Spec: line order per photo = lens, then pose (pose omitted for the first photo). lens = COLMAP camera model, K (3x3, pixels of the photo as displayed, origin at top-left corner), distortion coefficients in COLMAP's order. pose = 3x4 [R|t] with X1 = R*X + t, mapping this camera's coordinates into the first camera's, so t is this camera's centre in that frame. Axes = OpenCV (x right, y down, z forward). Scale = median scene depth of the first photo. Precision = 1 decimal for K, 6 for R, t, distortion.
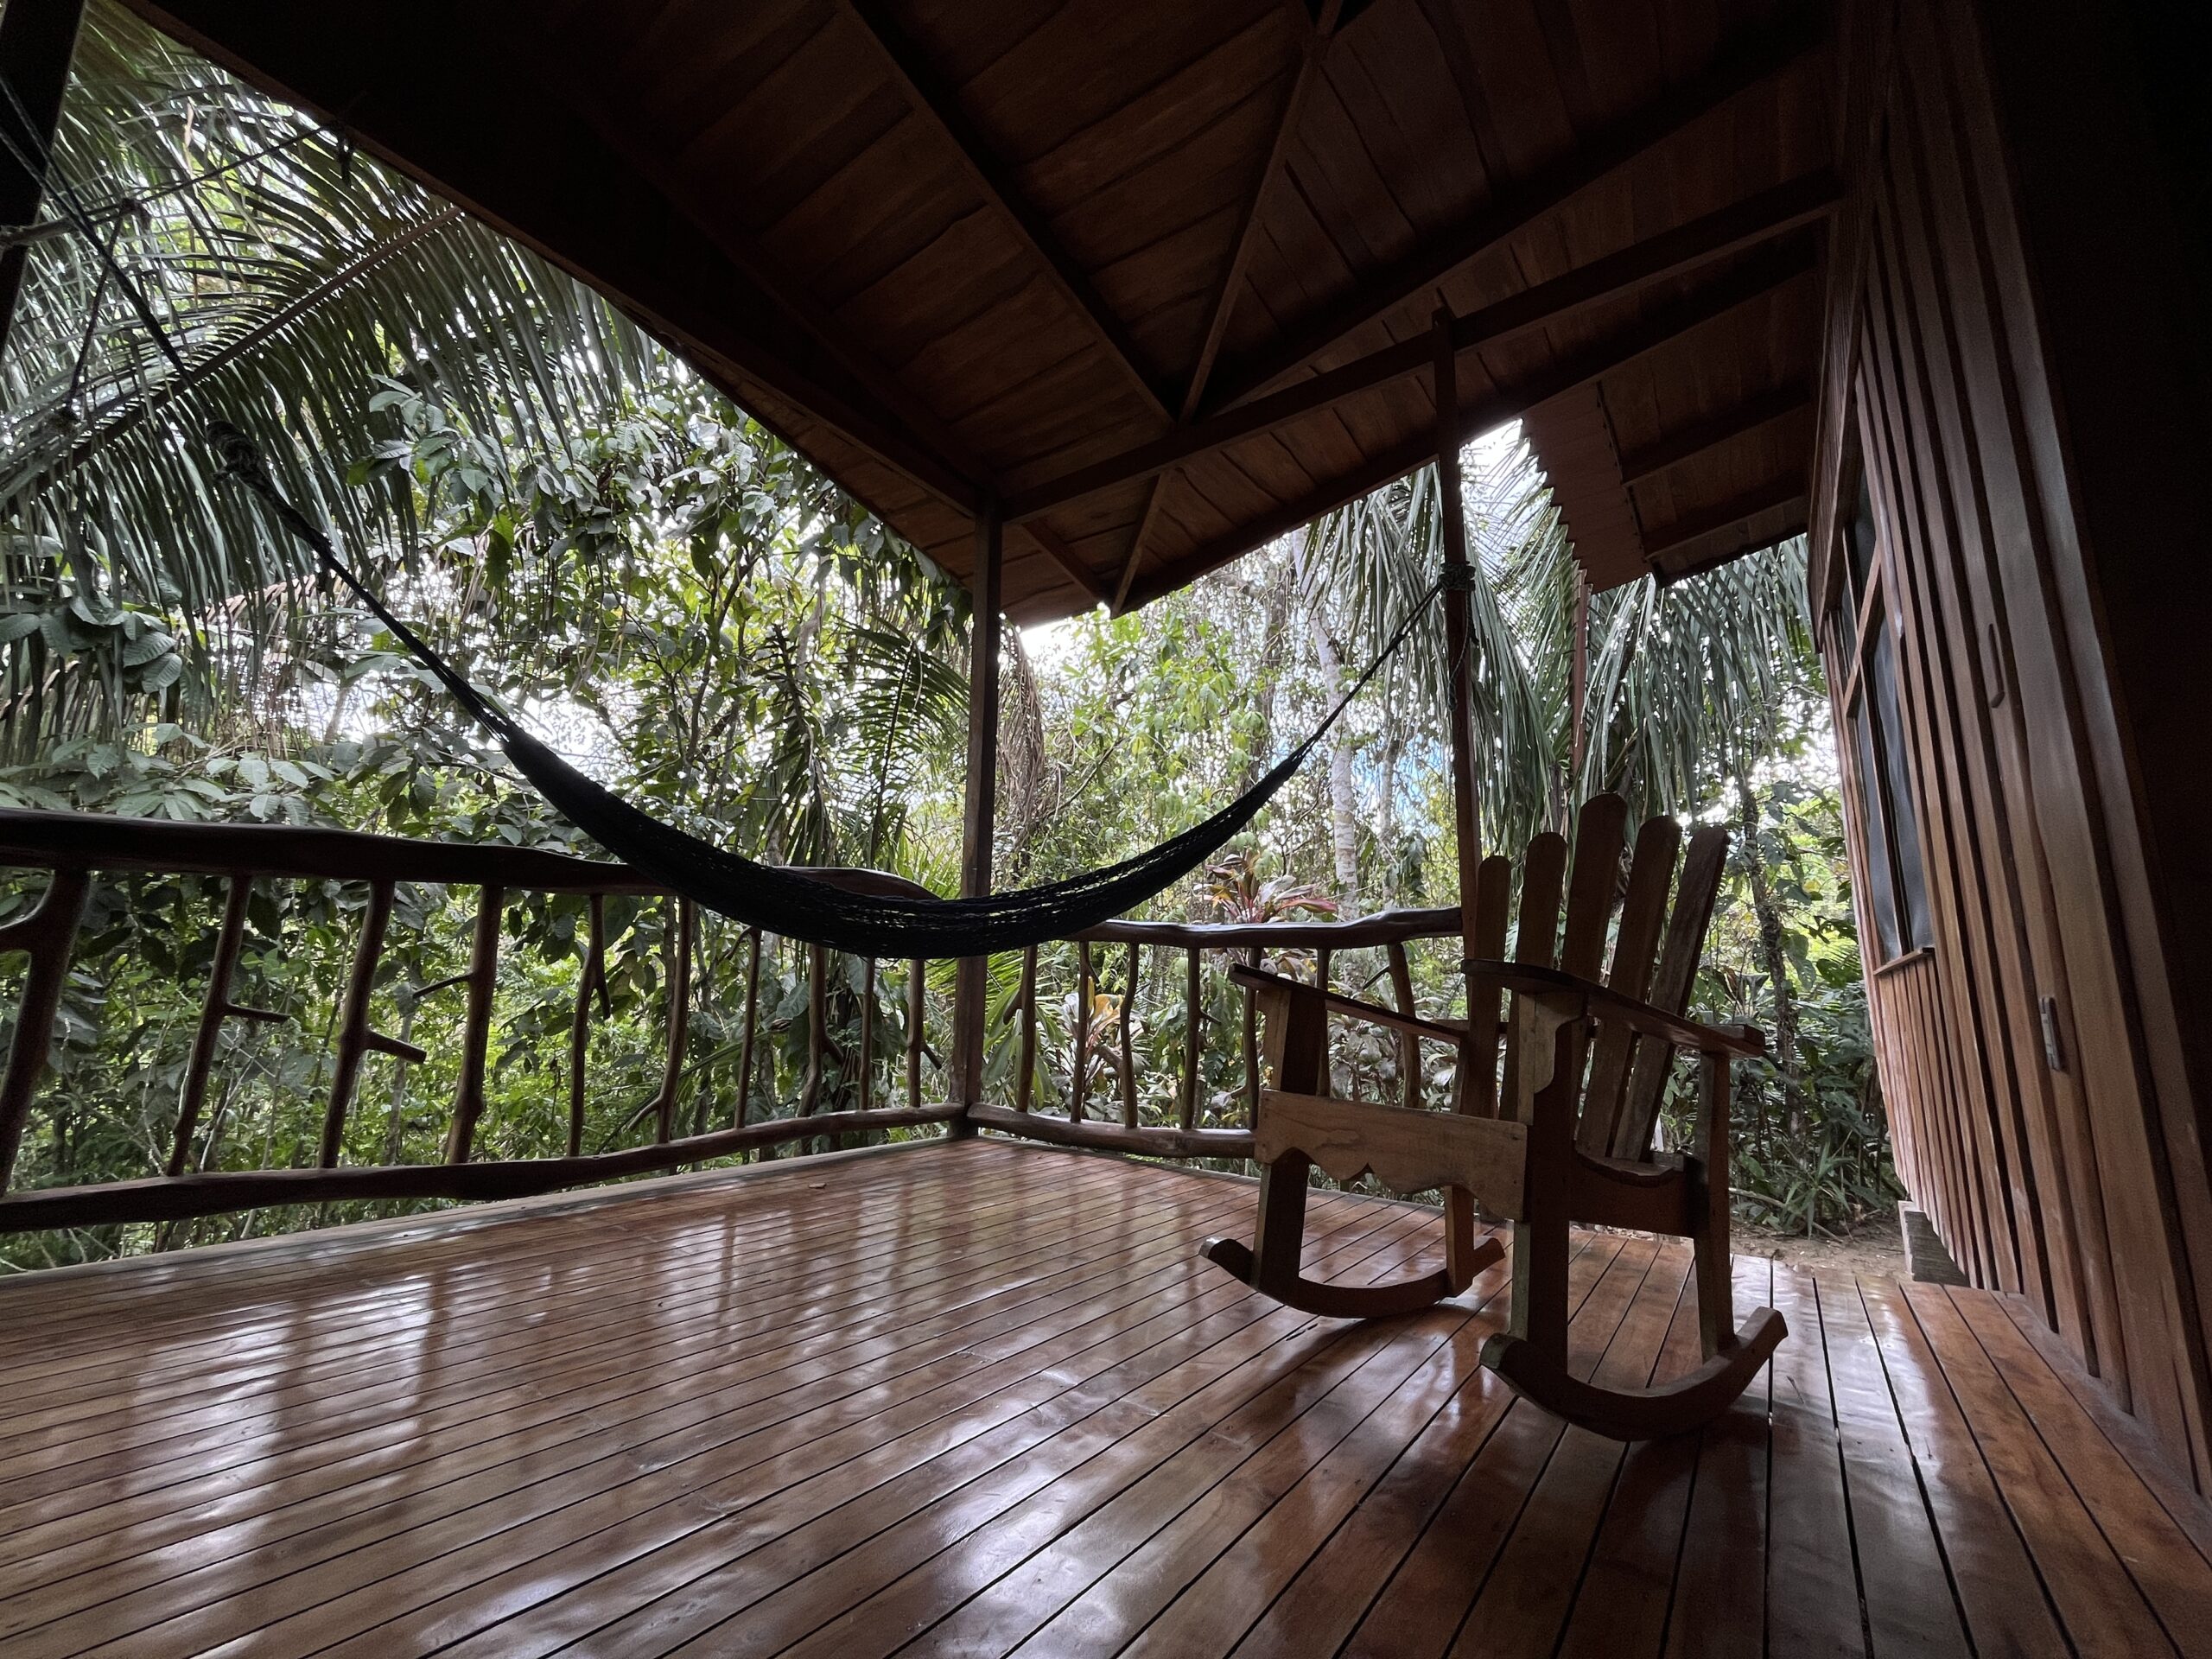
lens RADIAL K [[907.6, 0, 1103.3], [0, 907.6, 840.7], [0, 0, 1]] dist [-0.019367, 0.000347]
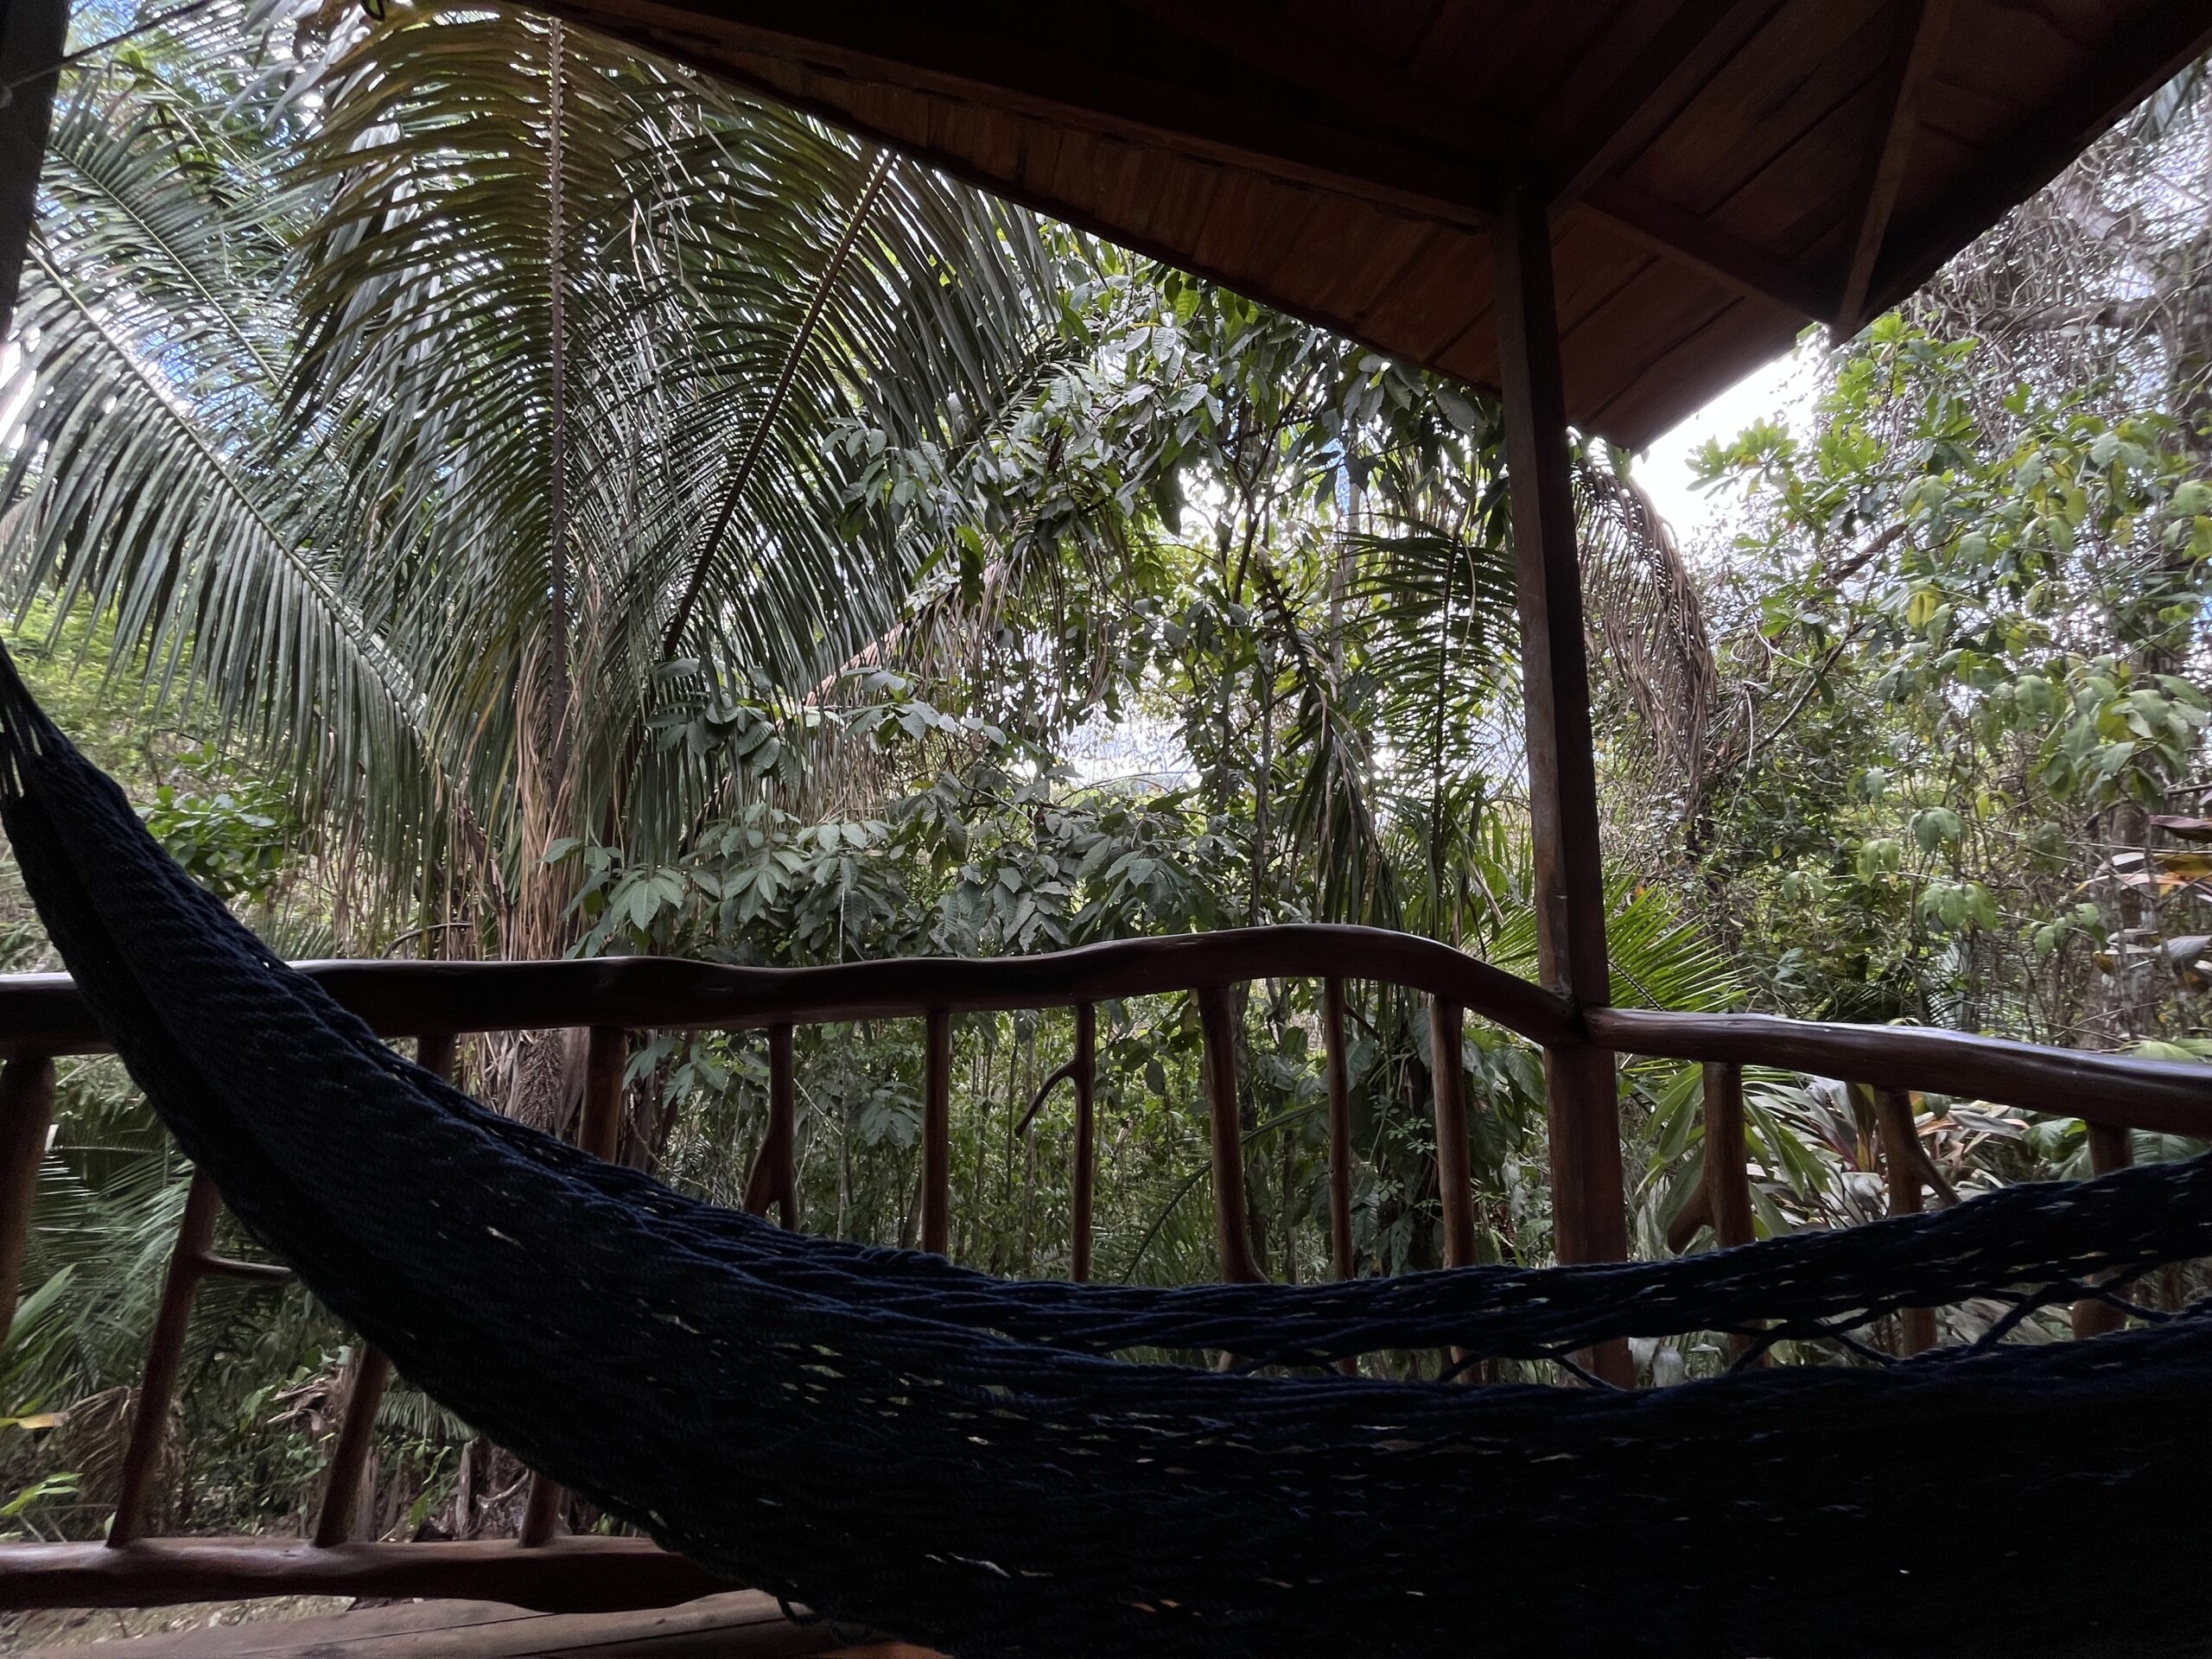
lens RADIAL K [[892.7, 0, 1106.3], [0, 892.7, 818.1], [0, 0, 1]] dist [0.000285, 0.000189]
pose [[0.770658, -0.110196, -0.627648, -0.009198], [0.105690, 0.993397, -0.044638, -0.006356], [0.628423, -0.031936, 0.777216, 0.185023]]
